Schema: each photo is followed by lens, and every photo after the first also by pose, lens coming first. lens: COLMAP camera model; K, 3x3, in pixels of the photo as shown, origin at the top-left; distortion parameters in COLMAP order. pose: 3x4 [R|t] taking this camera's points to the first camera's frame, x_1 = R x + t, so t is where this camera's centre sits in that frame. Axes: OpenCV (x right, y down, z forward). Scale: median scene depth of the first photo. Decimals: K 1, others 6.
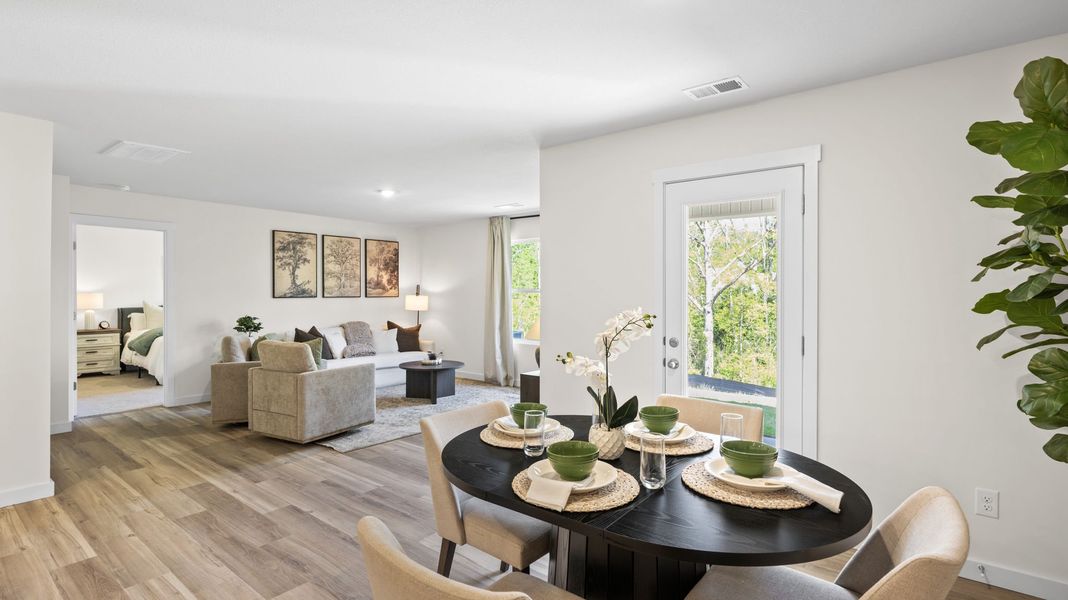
lens RADIAL K [[528.0, 0, 551.2], [0, 528.0, 264.7], [0, 0, 1]] dist [0.002489, 0.001024]
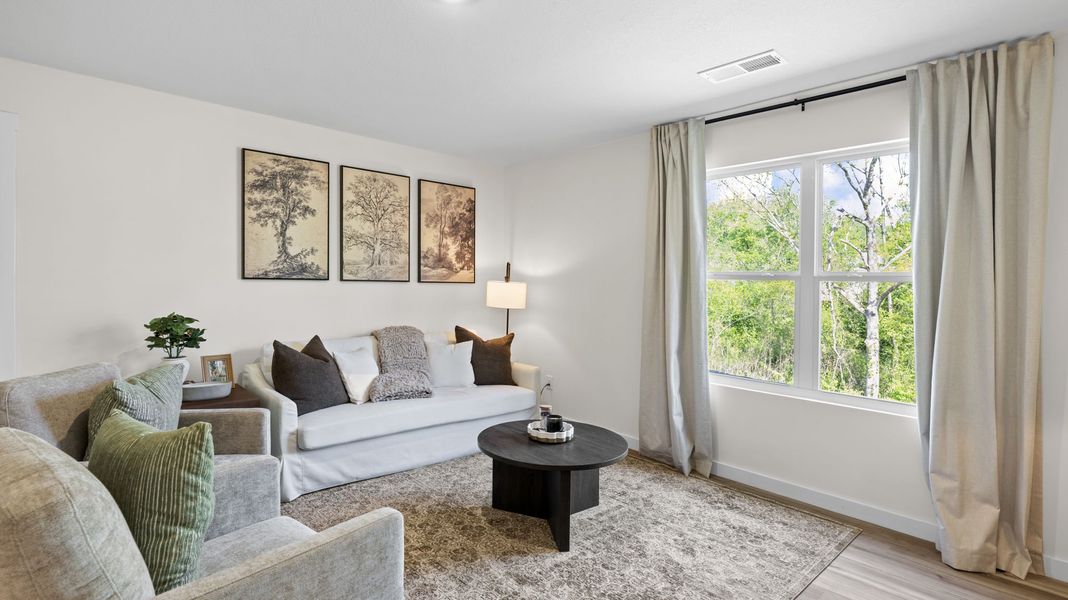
lens RADIAL K [[518.3, 0, 531.7], [0, 518.3, 281.8], [0, 0, 1]] dist [0.000426, 0.000354]
pose [[0.986465, 0.020953, -0.162627, -0.148783], [-0.012941, 0.998657, 0.050165, 0.033054], [0.163460, -0.047381, 0.985412, 0.496283]]
